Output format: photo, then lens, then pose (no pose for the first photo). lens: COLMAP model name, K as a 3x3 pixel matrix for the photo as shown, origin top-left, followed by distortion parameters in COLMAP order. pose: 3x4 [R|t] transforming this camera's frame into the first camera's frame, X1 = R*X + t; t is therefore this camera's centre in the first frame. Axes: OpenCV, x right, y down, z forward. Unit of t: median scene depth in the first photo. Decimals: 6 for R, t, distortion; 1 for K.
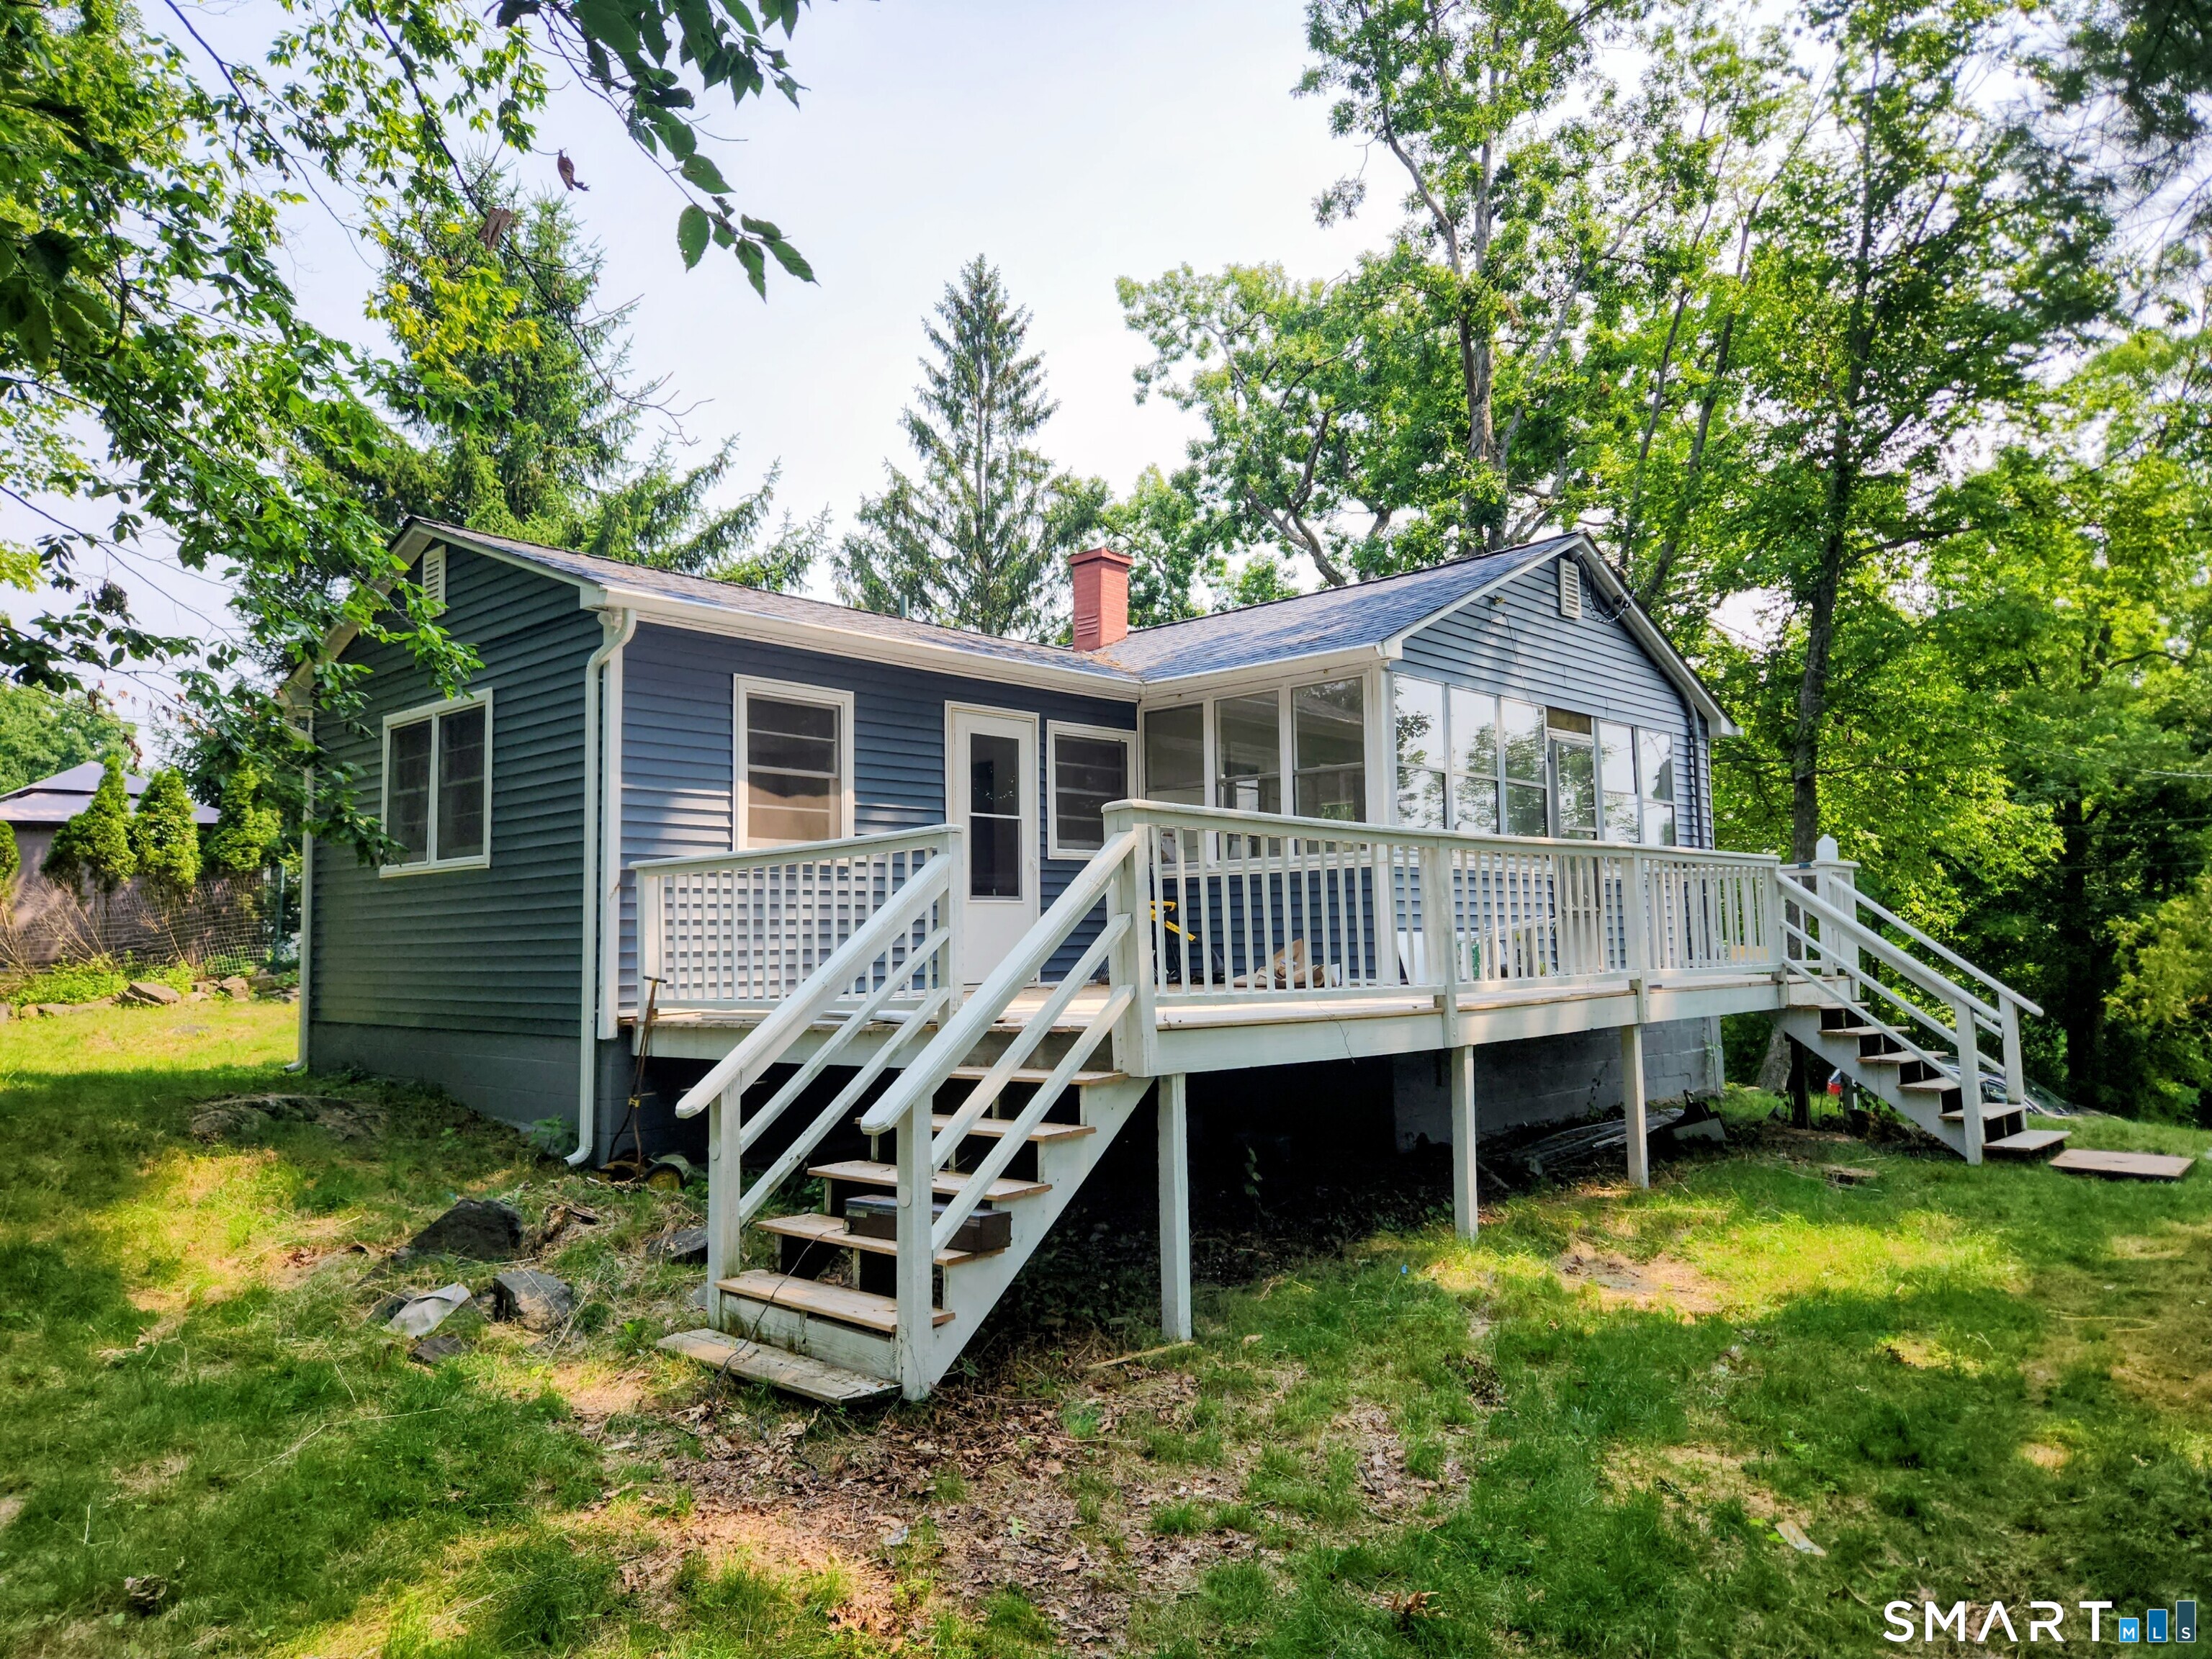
lens RADIAL K [[1518.4, 0, 1105.8], [0, 1518.4, 825.0], [0, 0, 1]] dist [0.030071, -0.005514]
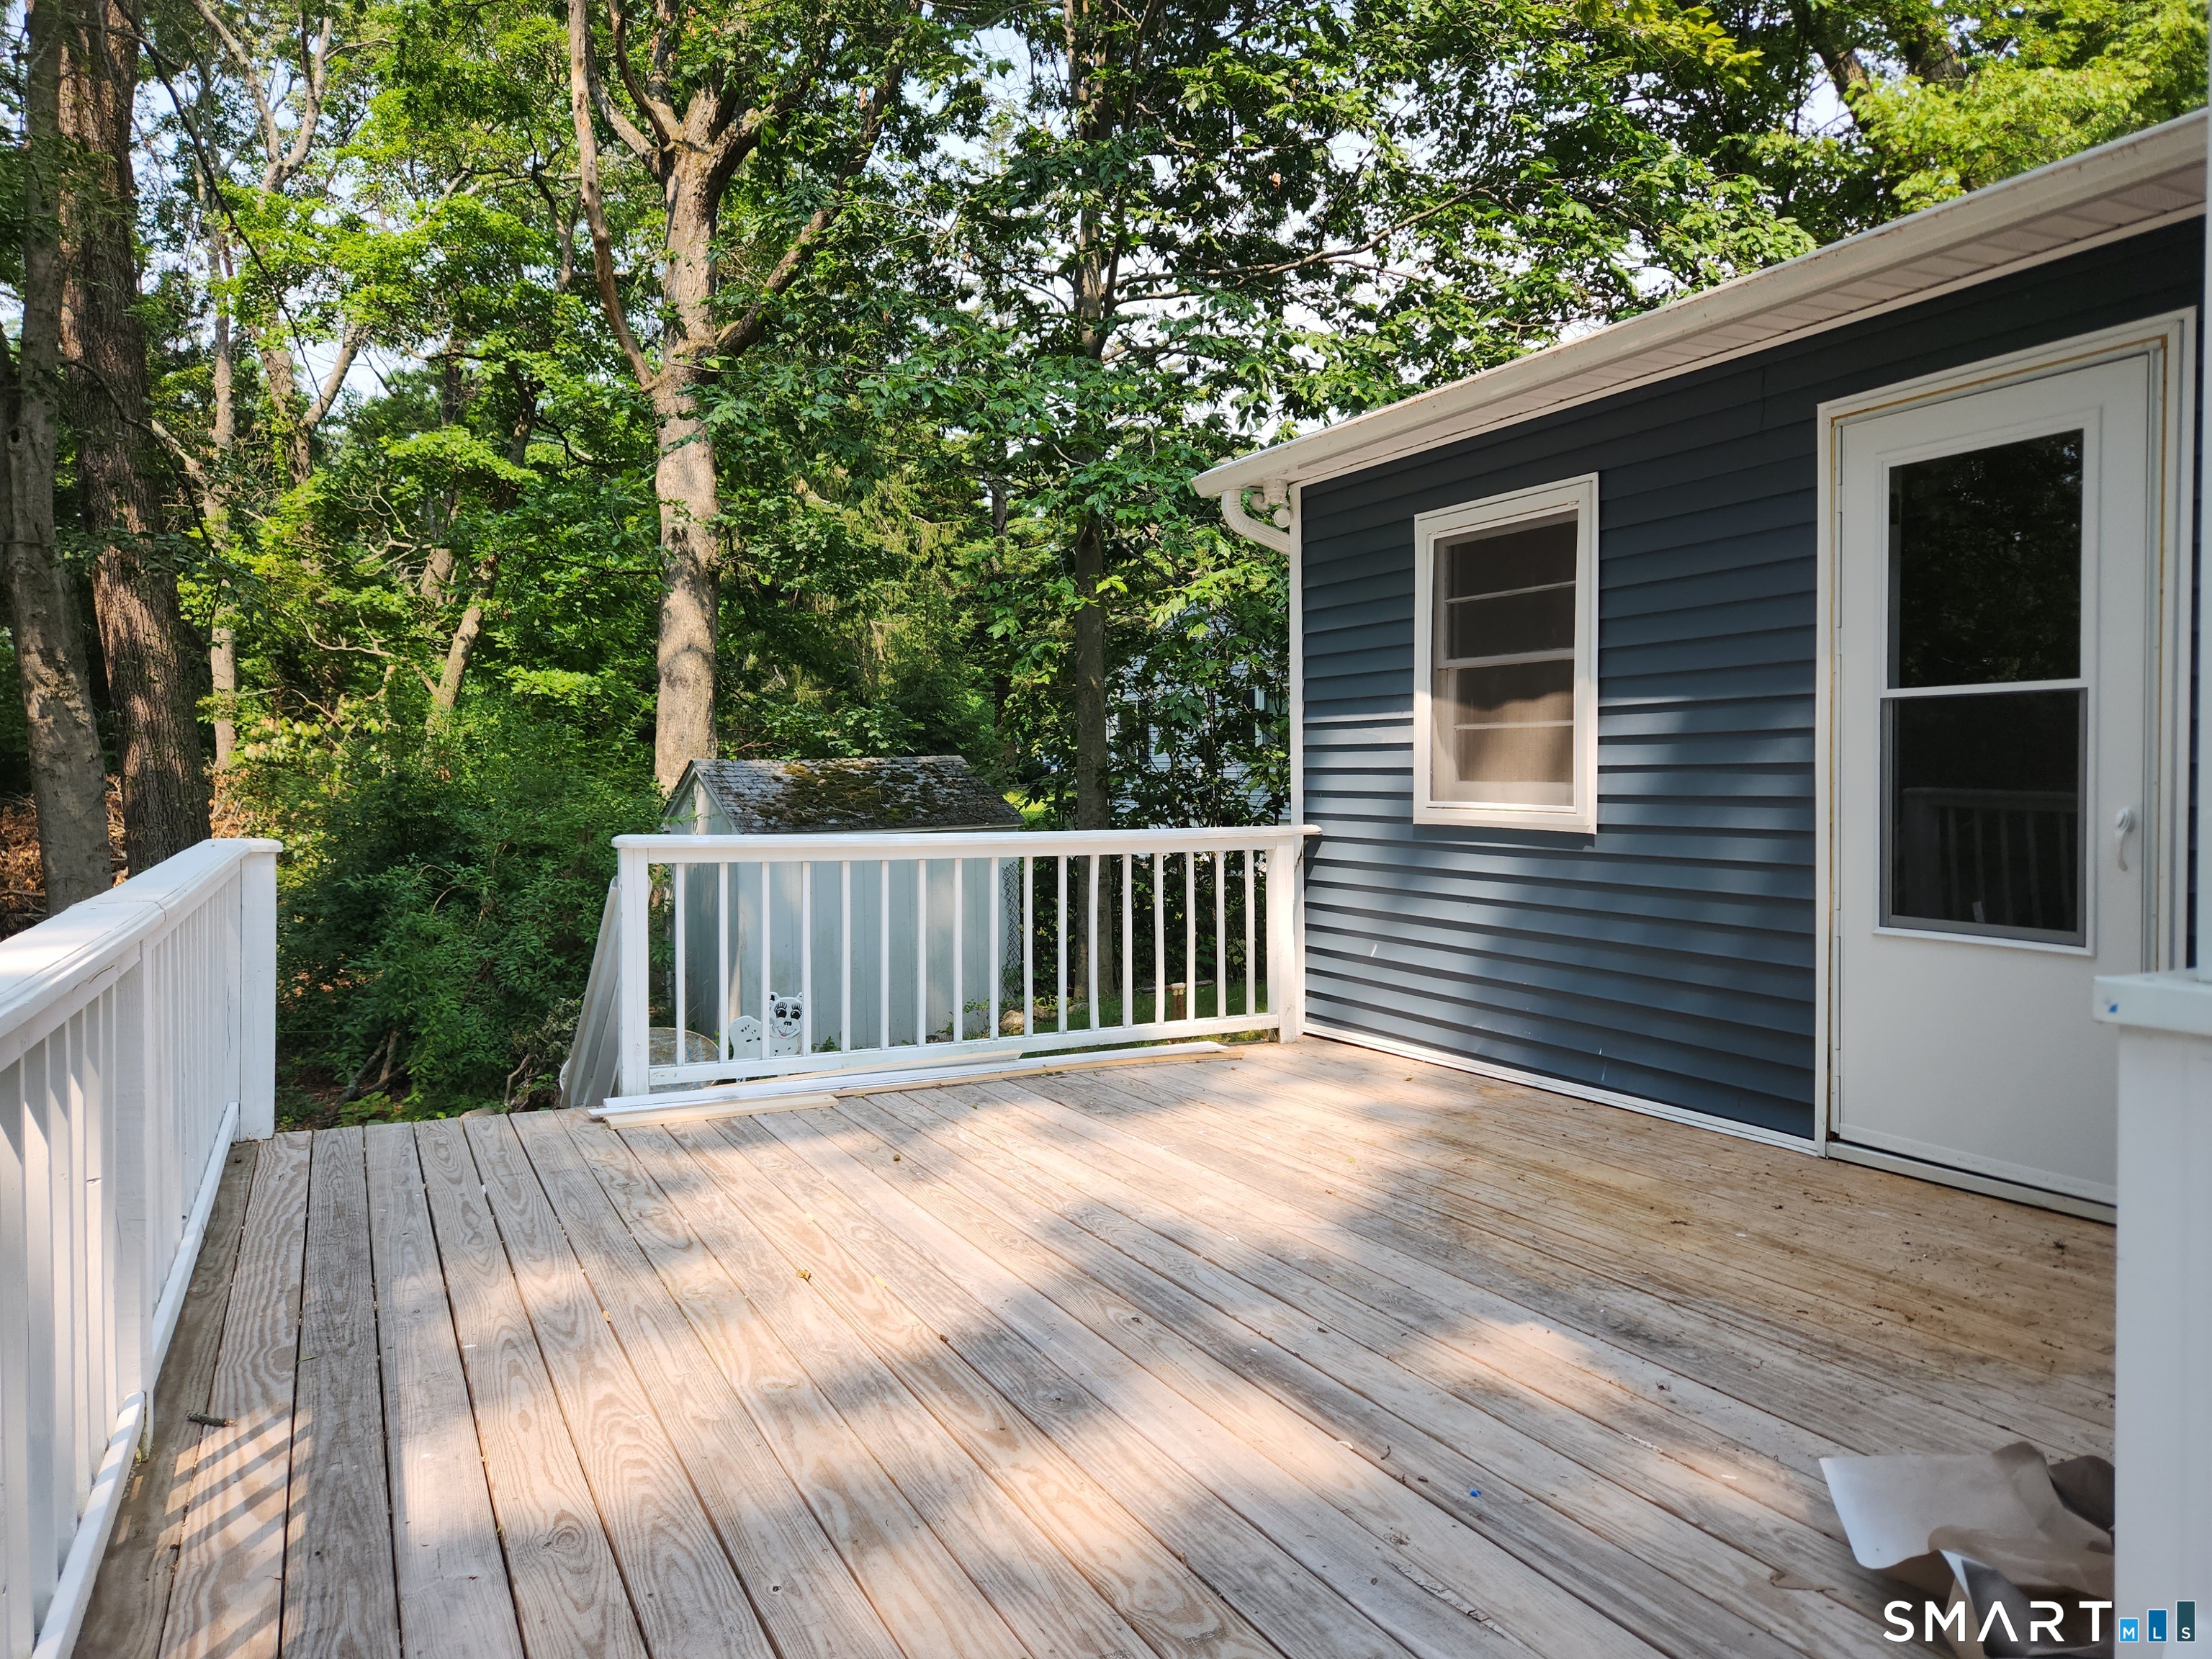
lens RADIAL K [[1518.4, 0, 1107.1], [0, 1518.4, 820.2], [0, 0, 1]] dist [0.030071, -0.005514]
pose [[-0.338520, 0.043905, -0.939934, 0.354568], [0.092848, 0.995595, 0.013066, 0.002089], [0.936367, -0.082848, -0.341106, 1.023633]]
